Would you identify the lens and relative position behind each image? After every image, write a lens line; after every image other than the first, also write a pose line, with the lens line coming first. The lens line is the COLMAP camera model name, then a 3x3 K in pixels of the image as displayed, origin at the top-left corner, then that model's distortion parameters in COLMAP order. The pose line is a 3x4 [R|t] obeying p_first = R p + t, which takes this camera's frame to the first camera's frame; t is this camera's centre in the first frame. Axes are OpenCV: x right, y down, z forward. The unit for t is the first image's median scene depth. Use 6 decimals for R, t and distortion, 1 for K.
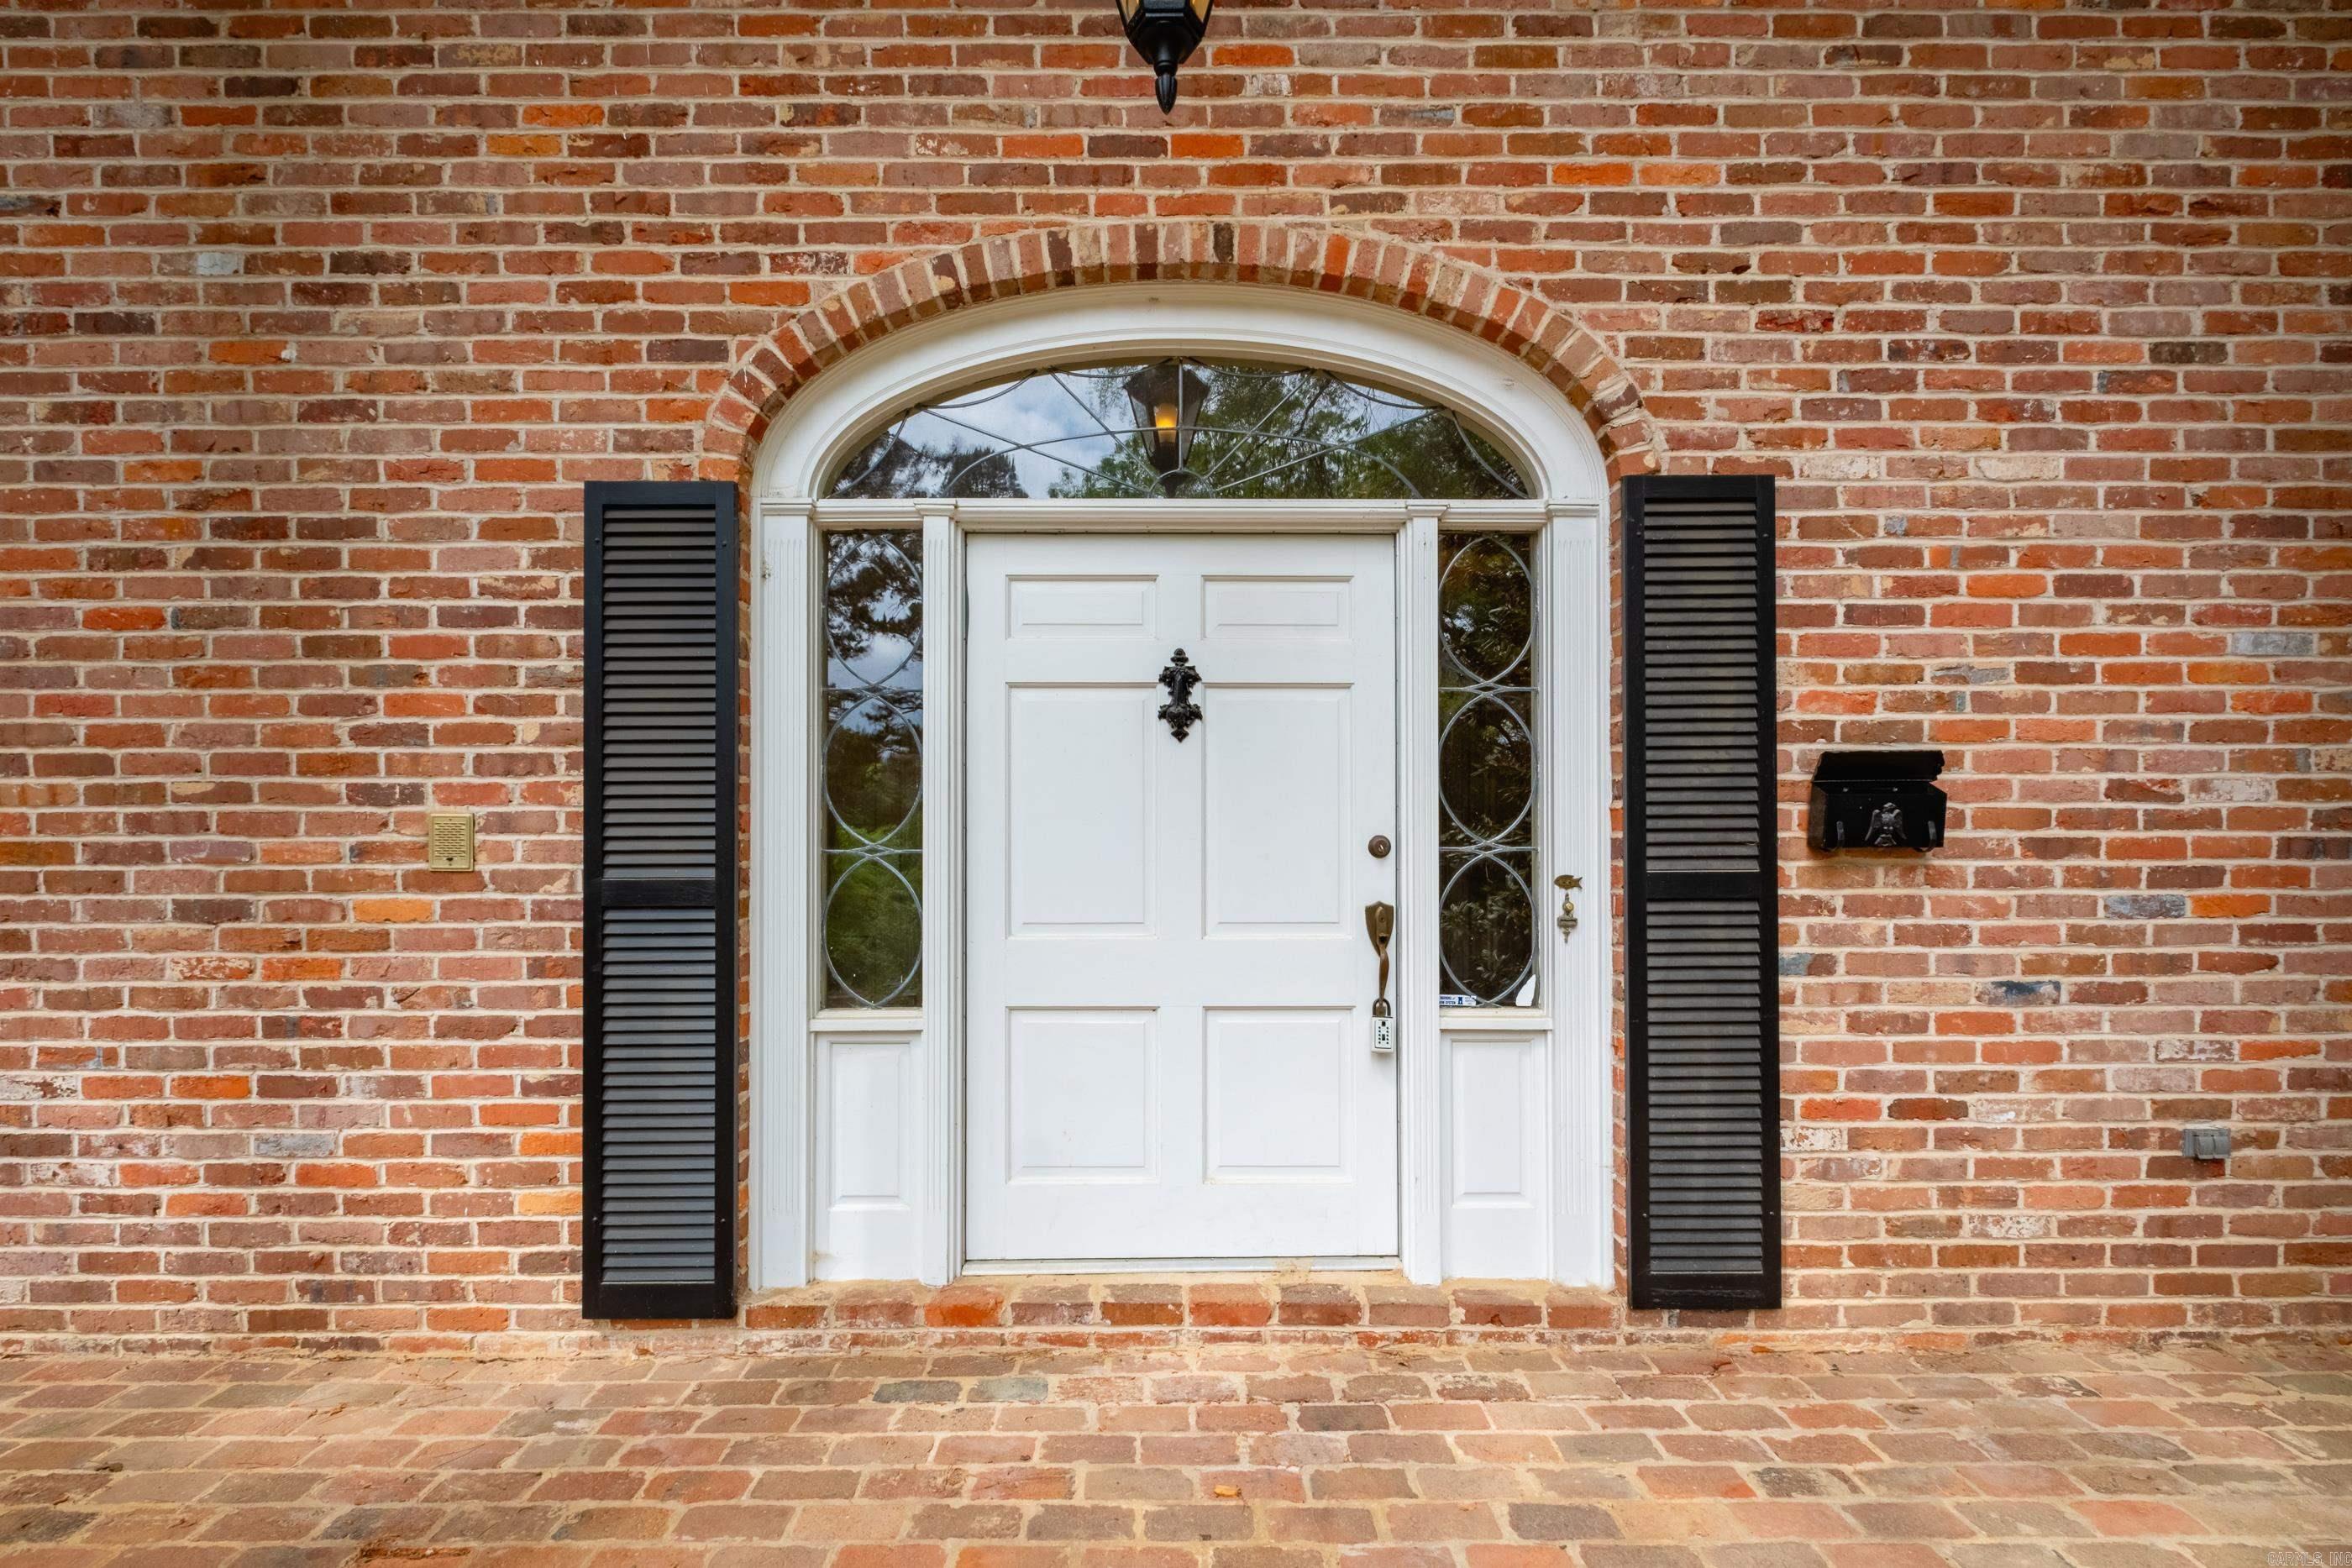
lens RADIAL K [[1031.3, 0, 1173.7], [0, 1031.3, 802.8], [0, 0, 1]] dist [0.002682, -0.002895]
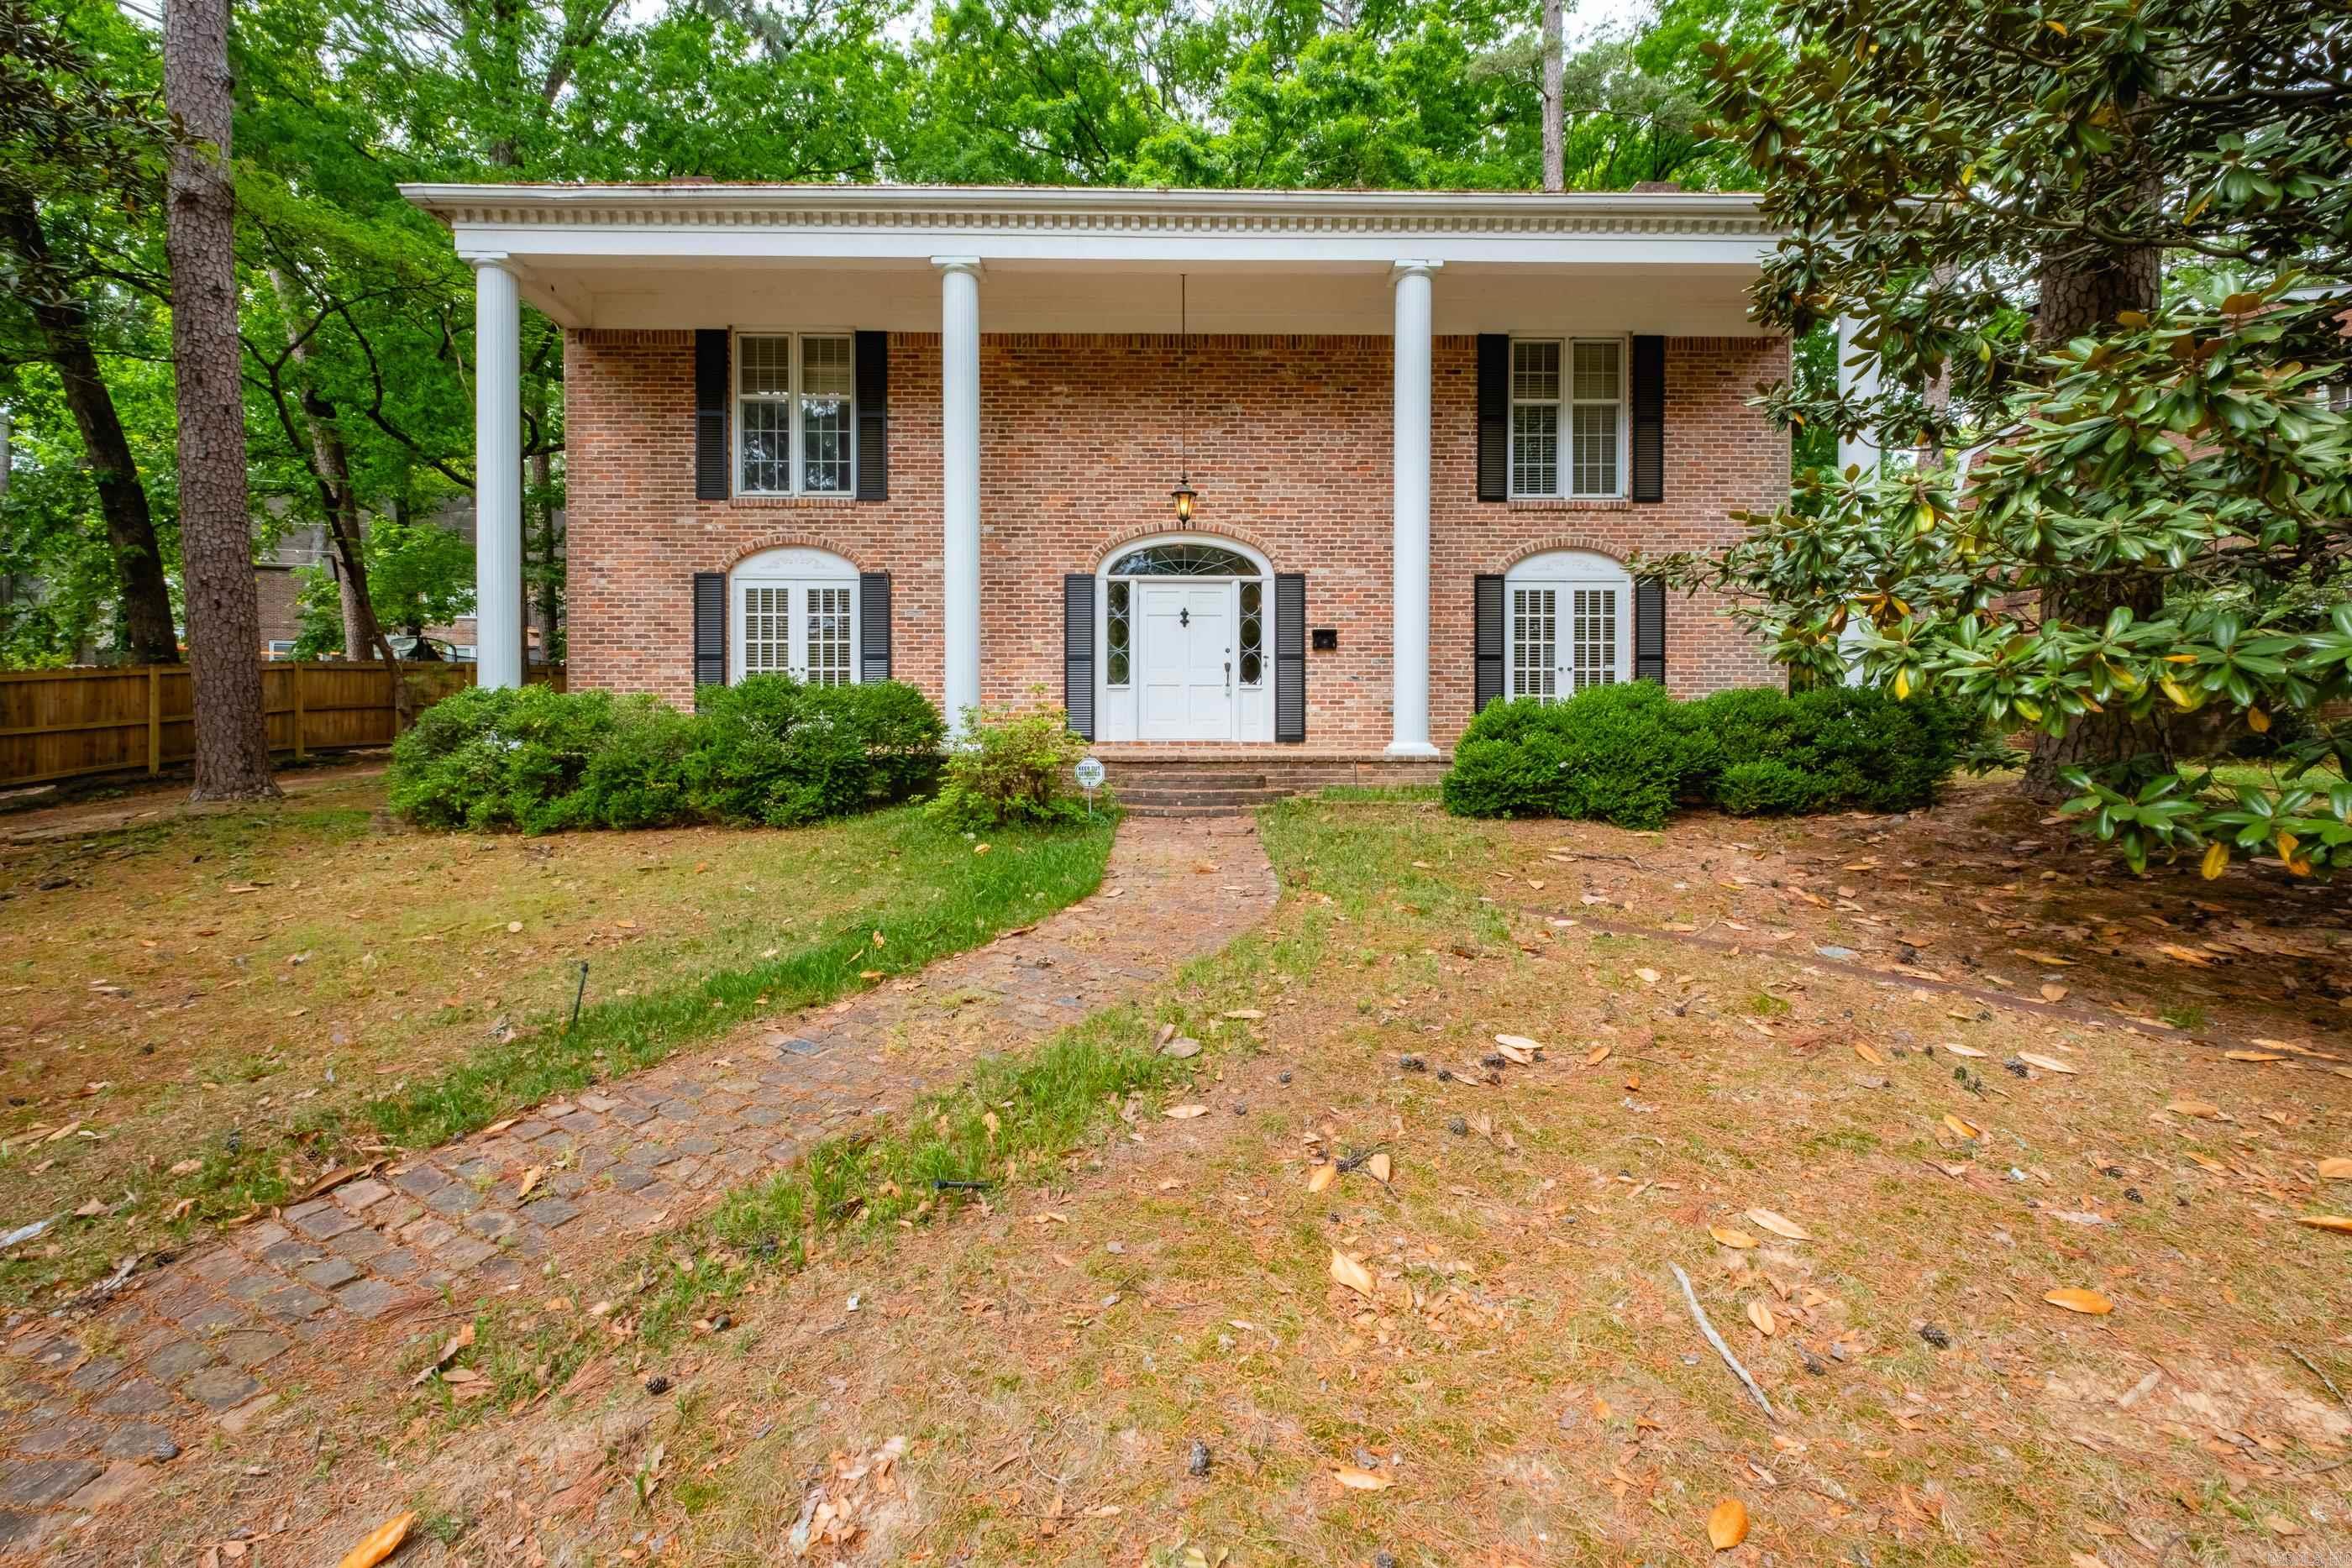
lens RADIAL K [[1031.3, 0, 1178.4], [0, 1031.3, 761.3], [0, 0, 1]] dist [0.002682, -0.002895]
pose [[0.999994, 0.003441, -0.000262, -0.020525], [-0.003435, 0.999792, 0.020118, 0.481494], [0.000331, -0.020117, 0.999798, -3.925837]]
